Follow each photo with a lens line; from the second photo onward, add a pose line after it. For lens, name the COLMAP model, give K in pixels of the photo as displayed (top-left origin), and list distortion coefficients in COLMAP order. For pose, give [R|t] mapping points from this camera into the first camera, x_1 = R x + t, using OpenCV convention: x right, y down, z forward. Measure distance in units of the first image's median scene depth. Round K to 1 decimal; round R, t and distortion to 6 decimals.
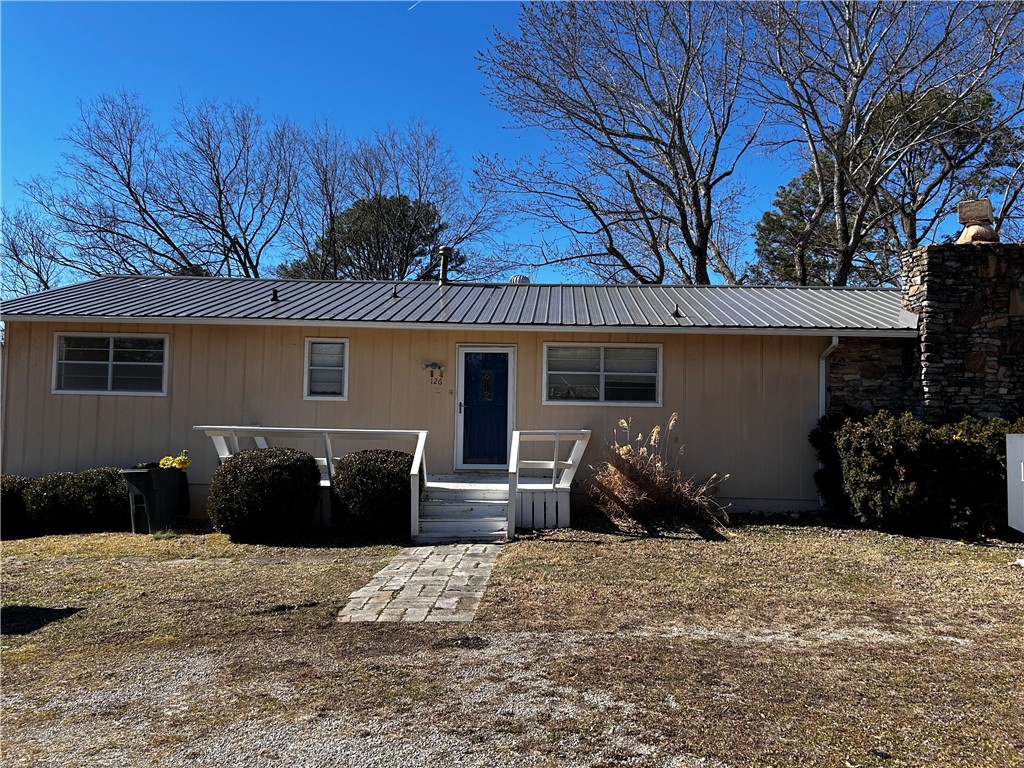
lens RADIAL K [[773.5, 0, 515.8], [0, 773.5, 379.7], [0, 0, 1]] dist [0.034293, -0.020691]
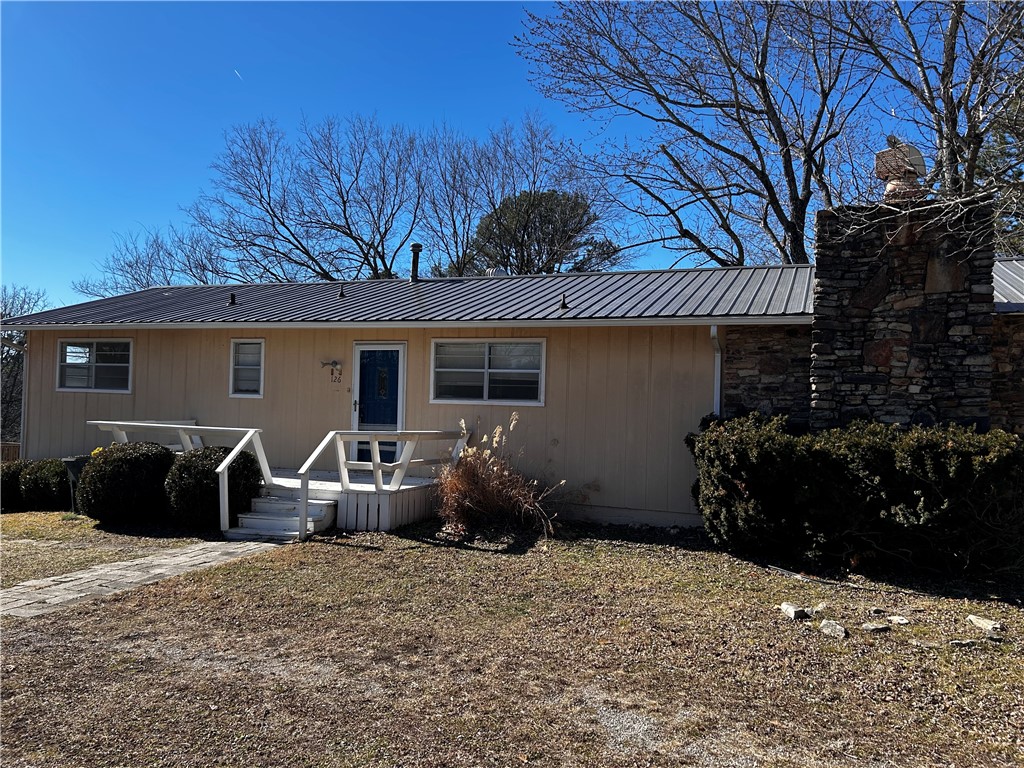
lens RADIAL K [[773.5, 0, 513.4], [0, 773.5, 389.6], [0, 0, 1]] dist [0.034293, -0.020691]
pose [[0.947996, -0.000263, -0.318283, 0.459776], [0.007600, 0.999733, 0.021809, -0.005038], [0.318193, -0.023094, 0.947745, 0.118785]]
